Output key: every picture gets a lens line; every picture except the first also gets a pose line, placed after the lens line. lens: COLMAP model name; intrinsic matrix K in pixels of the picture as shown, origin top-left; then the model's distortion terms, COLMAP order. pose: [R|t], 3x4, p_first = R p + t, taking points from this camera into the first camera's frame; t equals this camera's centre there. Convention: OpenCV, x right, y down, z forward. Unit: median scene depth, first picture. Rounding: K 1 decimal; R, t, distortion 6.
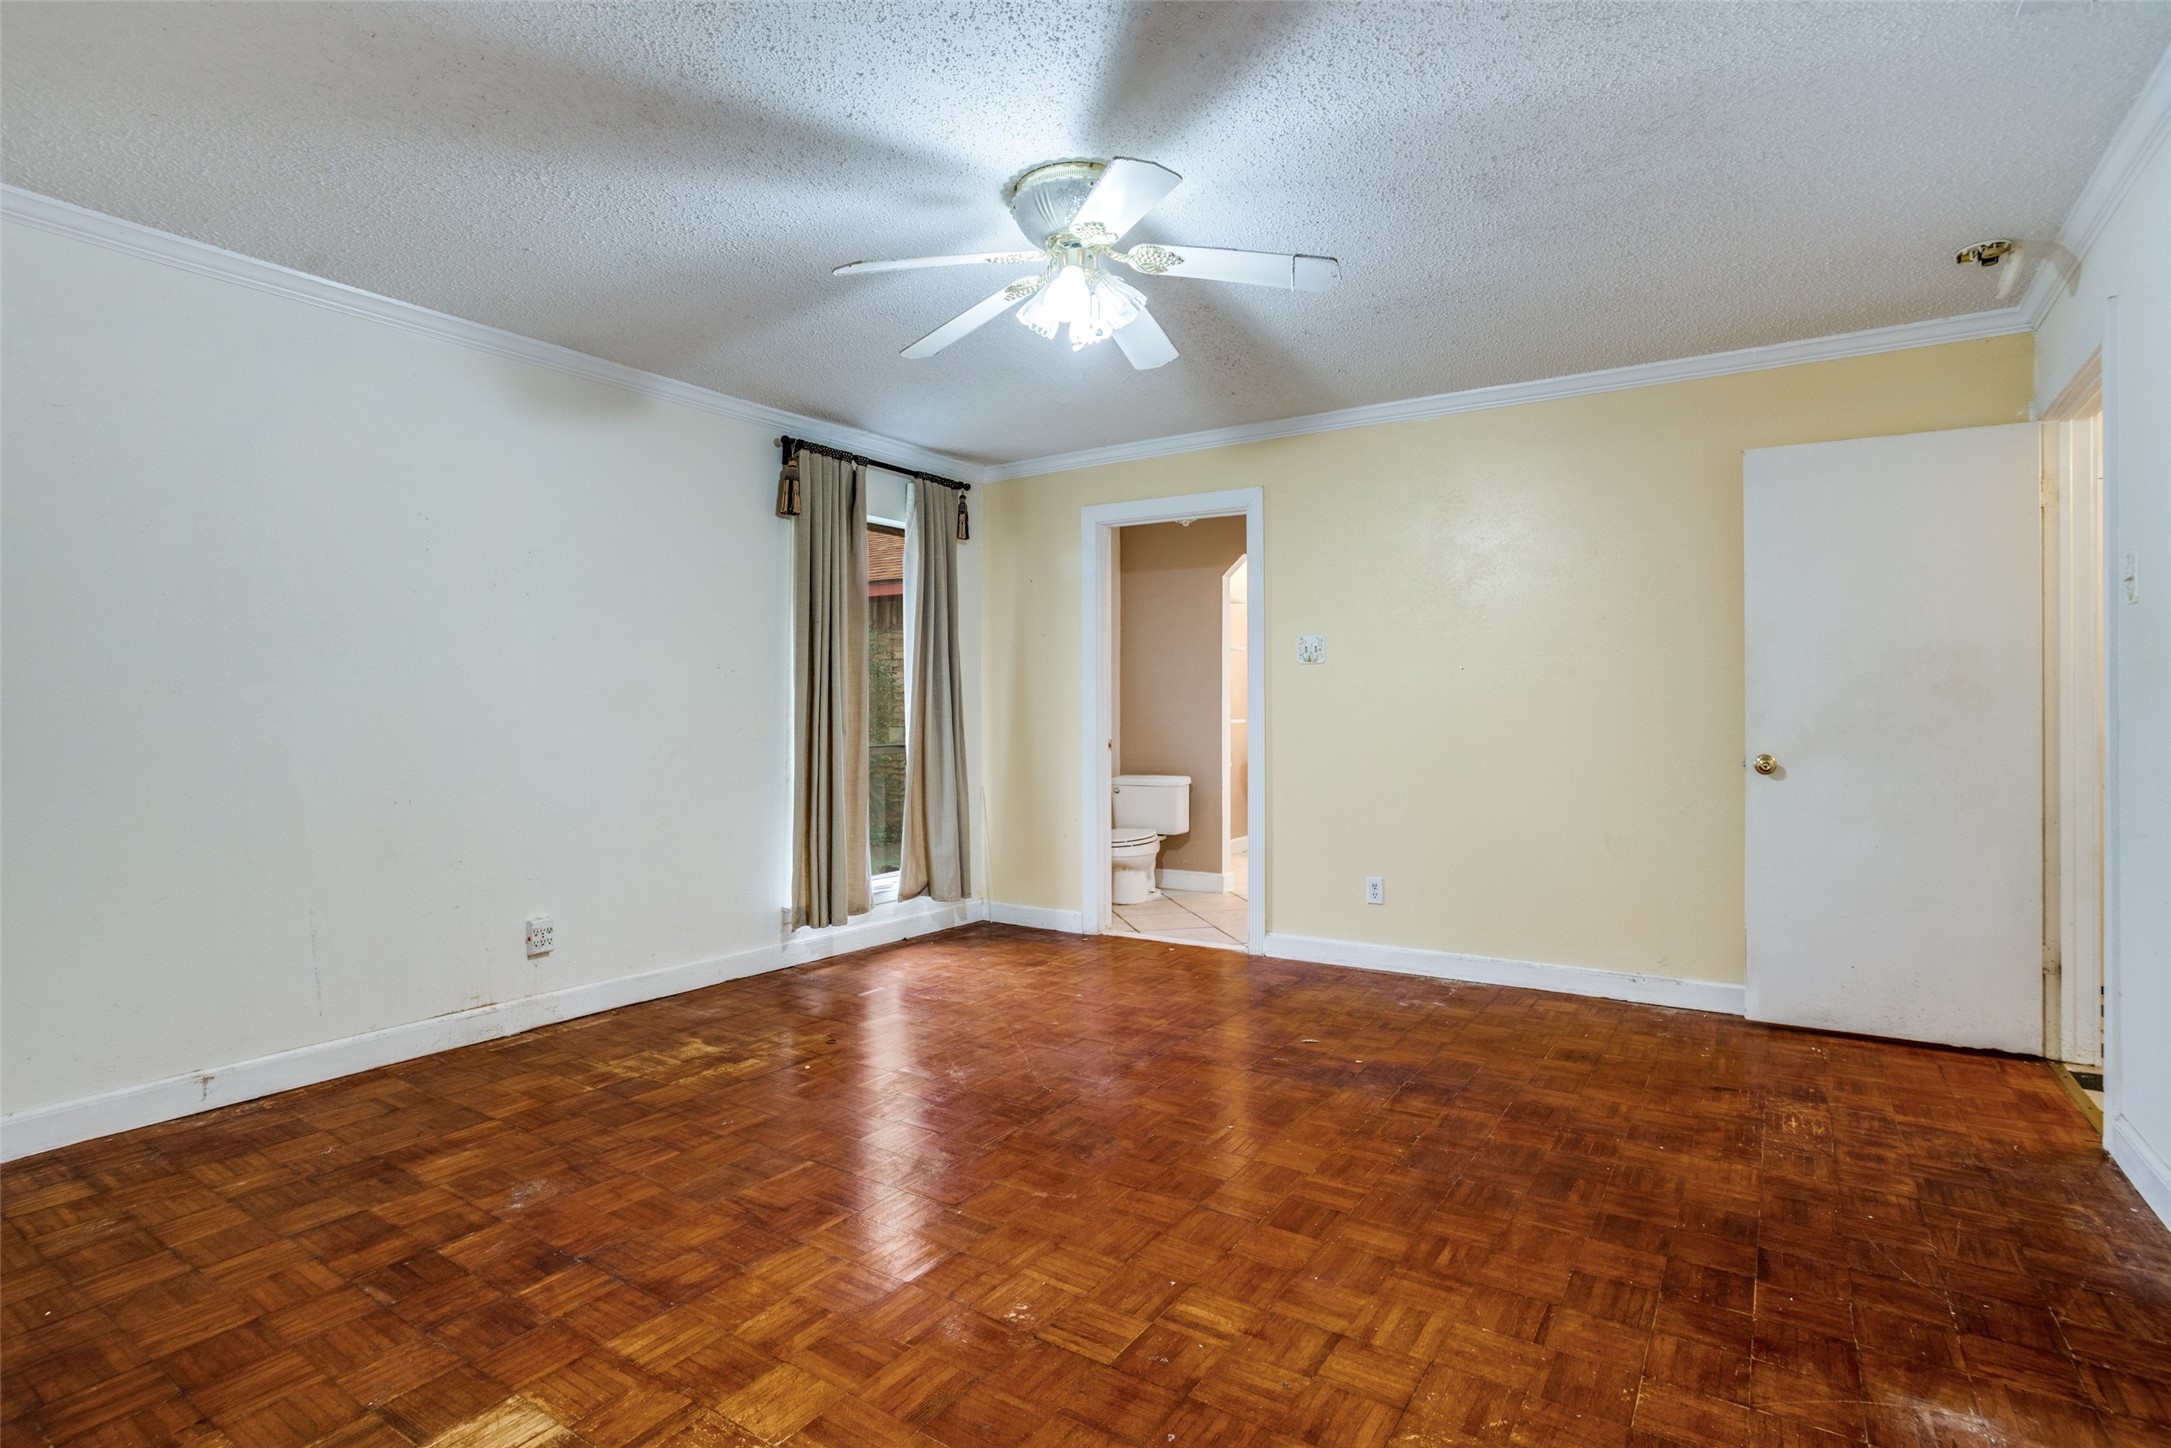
lens RADIAL K [[1053.4, 0, 1093.8], [0, 1053.4, 707.4], [0, 0, 1]] dist [-0.041960, 0.012192]
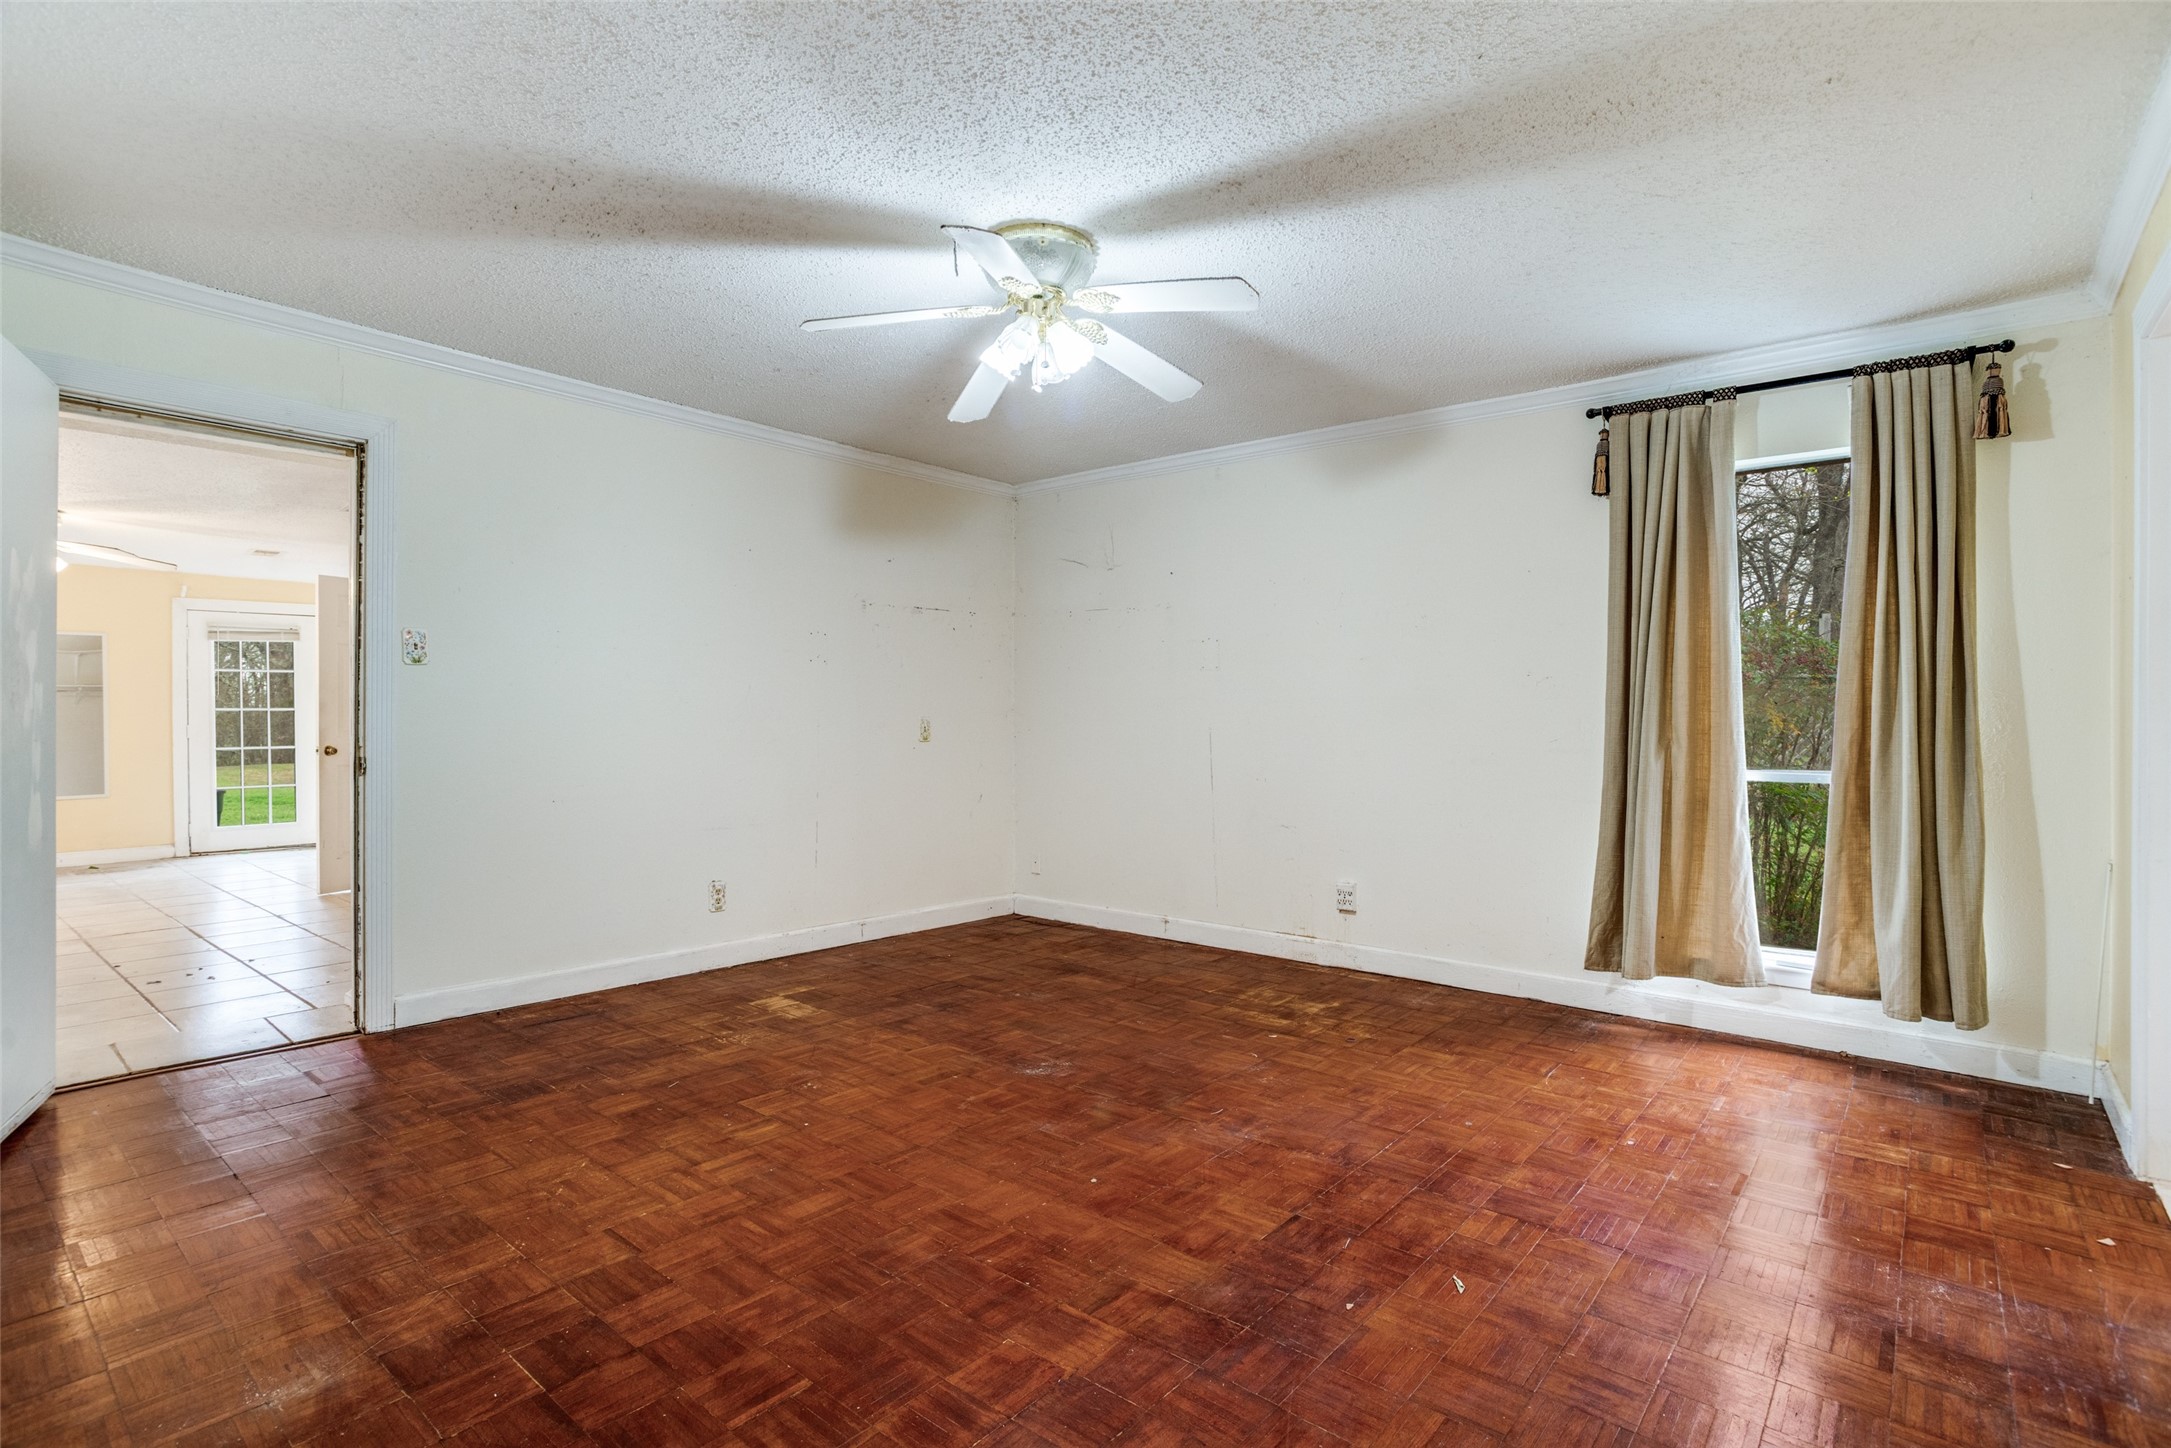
lens RADIAL K [[1053.4, 0, 1102.2], [0, 1053.4, 730.6], [0, 0, 1]] dist [-0.041960, 0.012192]
pose [[-0.108836, 0.007133, -0.994034, 1.012775], [0.002168, 0.999974, 0.006939, 0.007167], [0.994057, -0.001400, -0.108849, 1.096496]]
